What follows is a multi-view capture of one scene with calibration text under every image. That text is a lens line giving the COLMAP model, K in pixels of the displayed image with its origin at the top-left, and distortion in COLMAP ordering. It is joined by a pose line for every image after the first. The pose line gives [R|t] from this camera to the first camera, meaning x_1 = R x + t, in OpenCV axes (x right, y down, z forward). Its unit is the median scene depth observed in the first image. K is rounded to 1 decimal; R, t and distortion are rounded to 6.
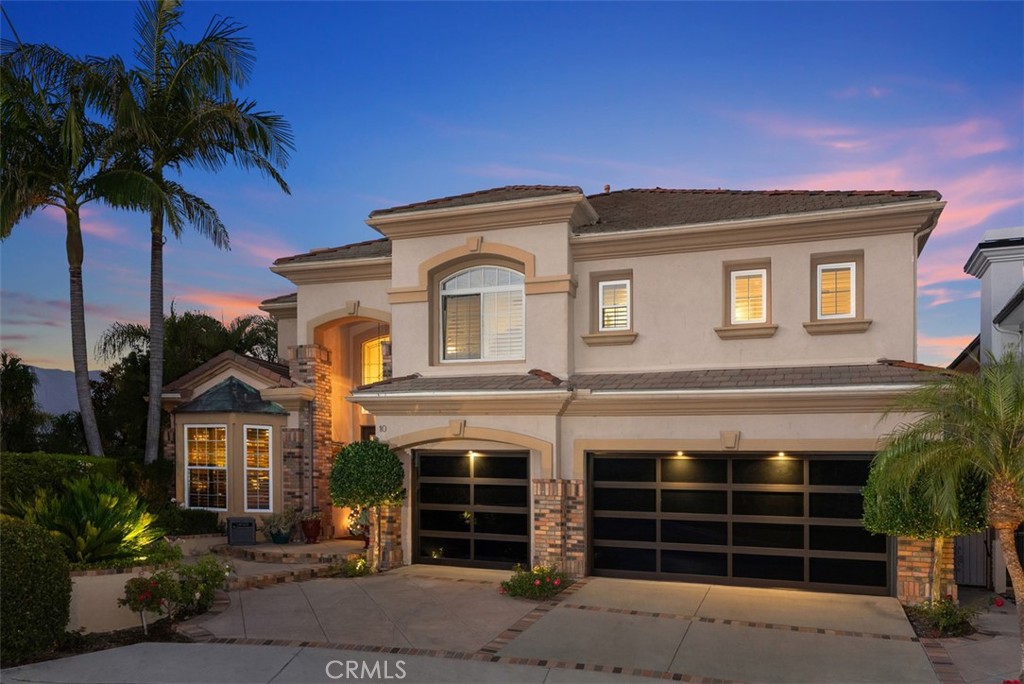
lens RADIAL K [[669.6, 0, 511.7], [0, 669.6, 343.4], [0, 0, 1]] dist [0.003888, -0.004790]
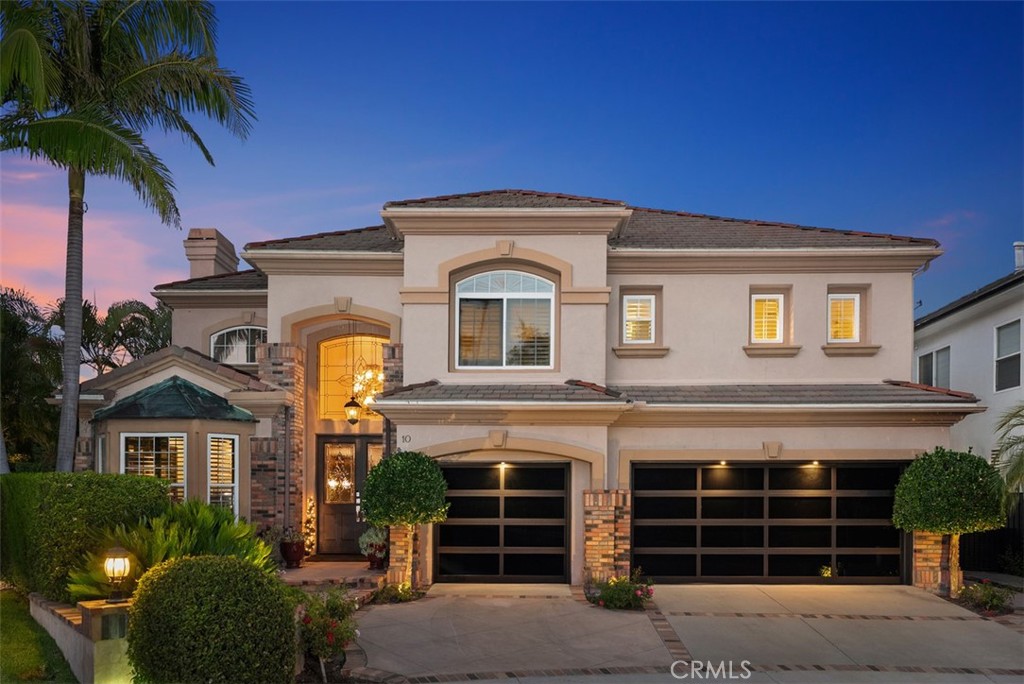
lens RADIAL K [[689.8, 0, 511.5], [0, 689.8, 341.4], [0, 0, 1]] dist [-0.001600, 0.005967]
pose [[0.952115, 0.042363, 0.302791, -0.374844], [-0.040759, 0.999101, -0.011618, -0.002427], [-0.303011, -0.001280, 0.952986, 0.051187]]
